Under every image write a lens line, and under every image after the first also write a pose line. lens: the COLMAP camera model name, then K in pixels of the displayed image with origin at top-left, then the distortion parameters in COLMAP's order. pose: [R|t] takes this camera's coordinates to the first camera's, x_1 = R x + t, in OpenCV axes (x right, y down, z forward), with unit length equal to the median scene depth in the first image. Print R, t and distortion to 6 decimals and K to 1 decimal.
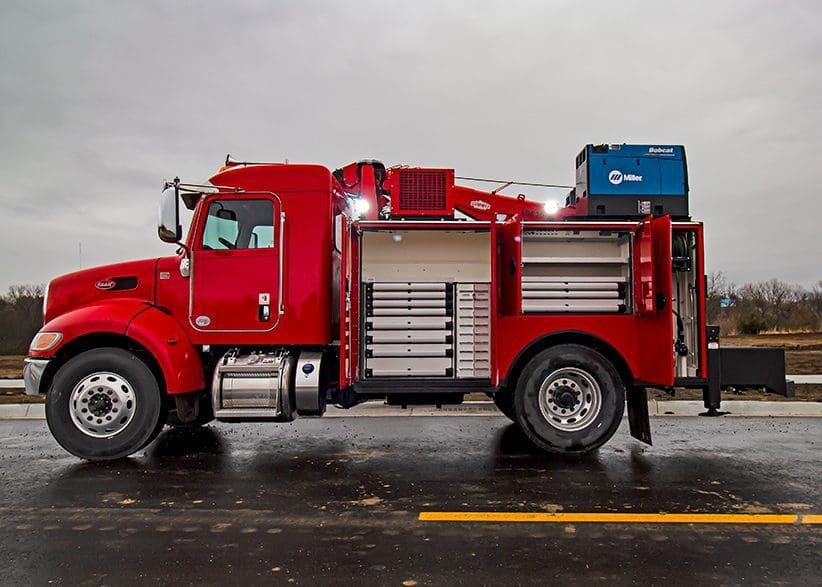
lens RADIAL K [[707.0, 0, 431.3], [0, 707.0, 293.0], [0, 0, 1]] dist [-0.001433, -0.006578]
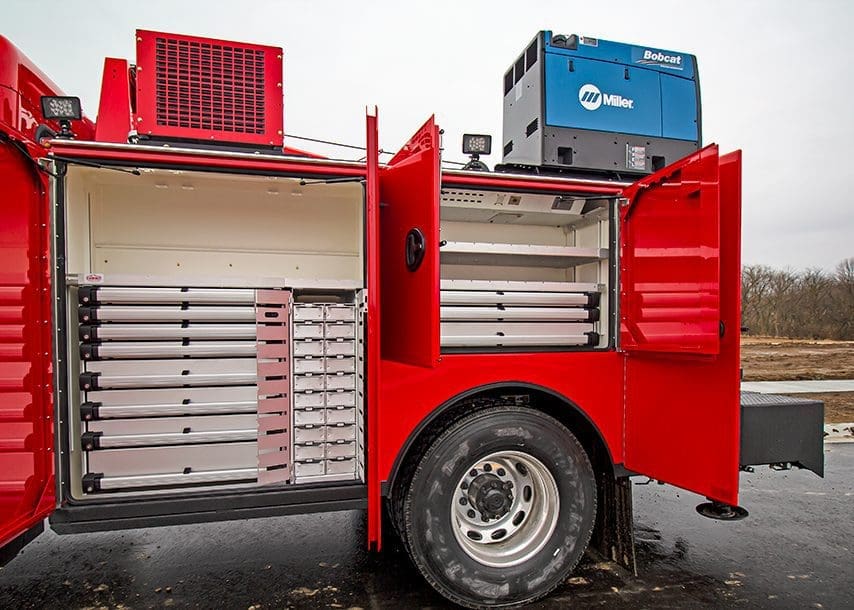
lens RADIAL K [[426.7, 0, 392.9], [0, 426.7, 340.7], [0, 0, 1]] dist [-0.001560, -0.000494]
pose [[0.984467, -0.005495, 0.175483, 0.054462], [-0.007452, 0.997302, 0.073034, -0.000702], [-0.175411, -0.073207, 0.981770, 0.698953]]
